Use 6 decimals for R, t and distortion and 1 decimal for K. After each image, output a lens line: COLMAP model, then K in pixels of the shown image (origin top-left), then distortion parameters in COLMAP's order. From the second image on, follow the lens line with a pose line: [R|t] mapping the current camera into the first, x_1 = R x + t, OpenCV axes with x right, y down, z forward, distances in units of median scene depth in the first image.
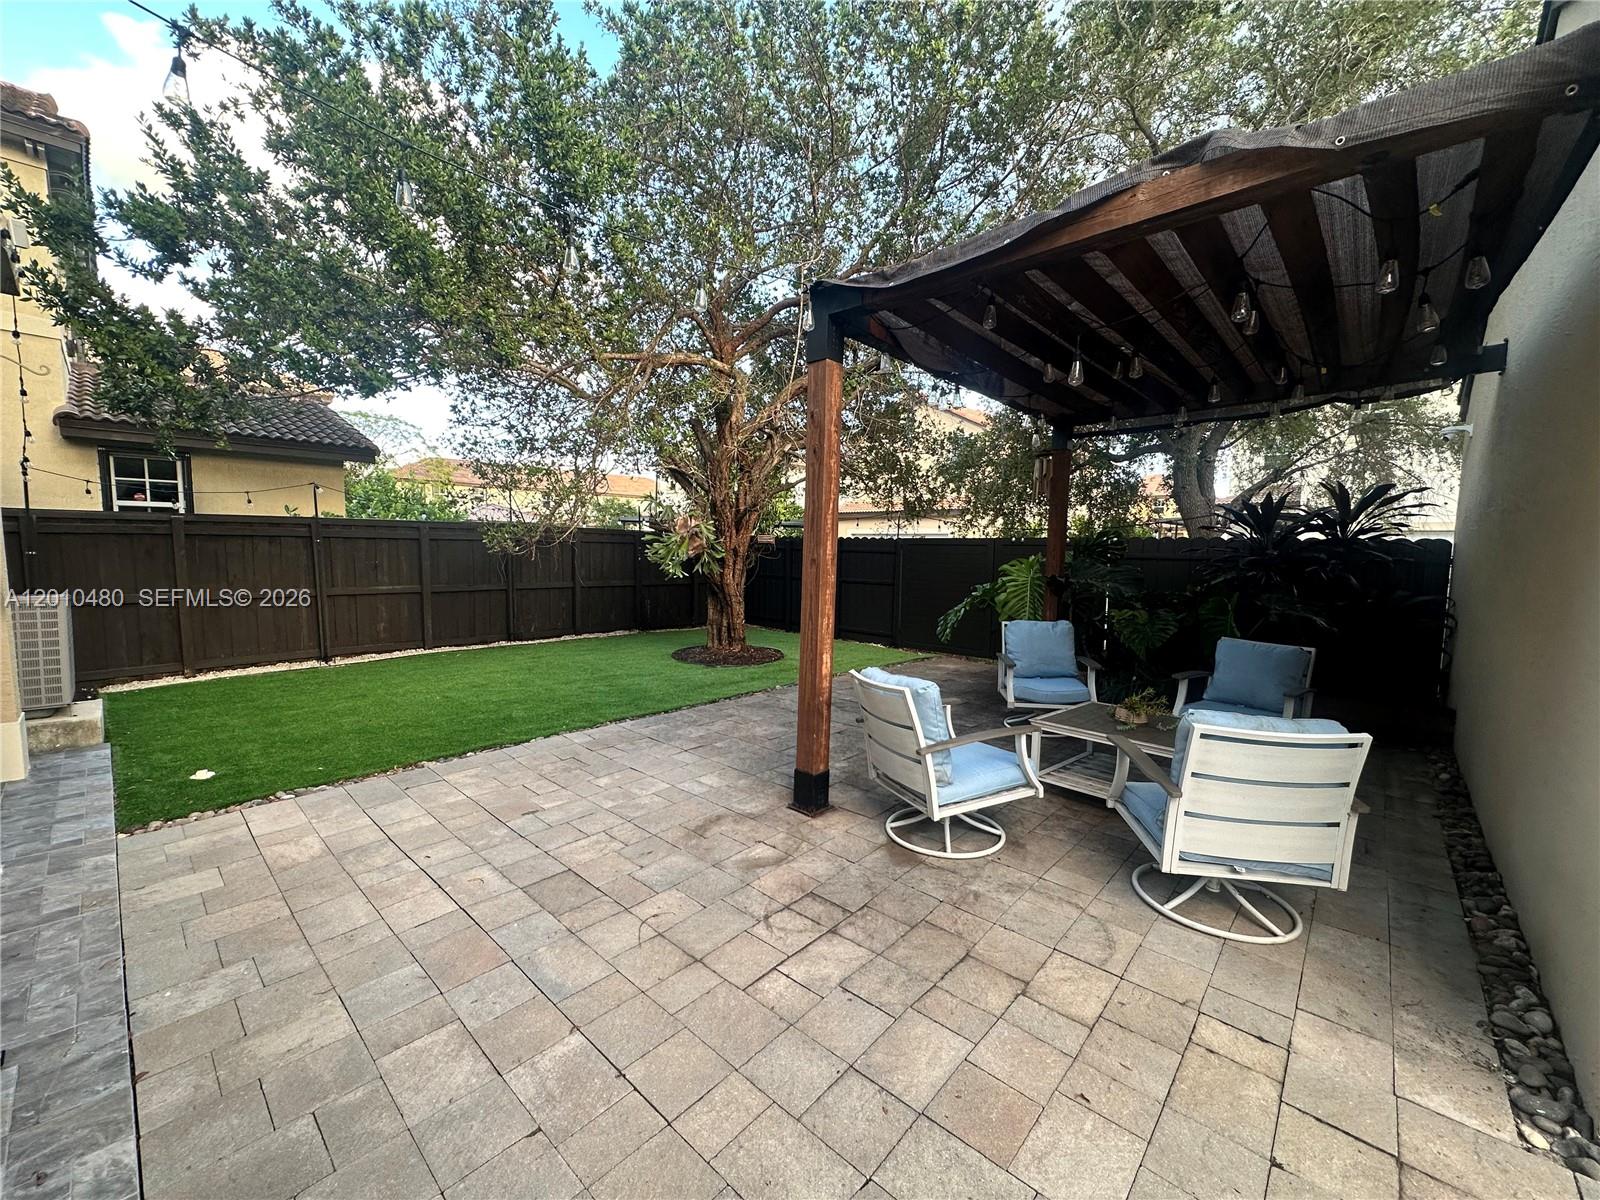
lens RADIAL K [[635.5, 0, 803.8], [0, 635.5, 598.4], [0, 0, 1]] dist [-0.003761, 0.000652]
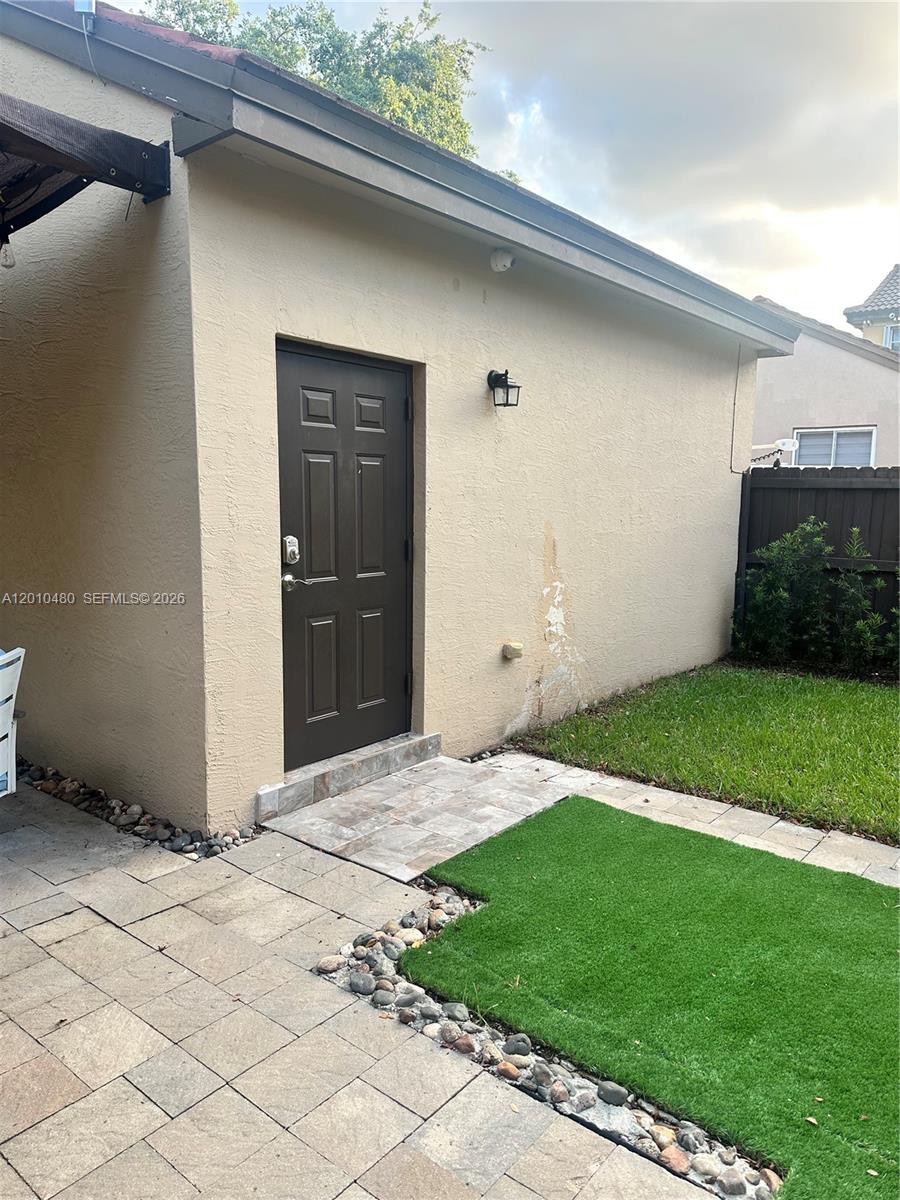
lens RADIAL K [[839.0, 0, 450.4], [0, 839.0, 601.4], [0, 0, 1]] dist [-0.013253, -0.006463]
pose [[-0.048435, -0.138437, 0.989186, -0.746950], [0.074912, 0.987056, 0.141807, -0.030016], [-0.996013, 0.080971, -0.037438, 0.319403]]
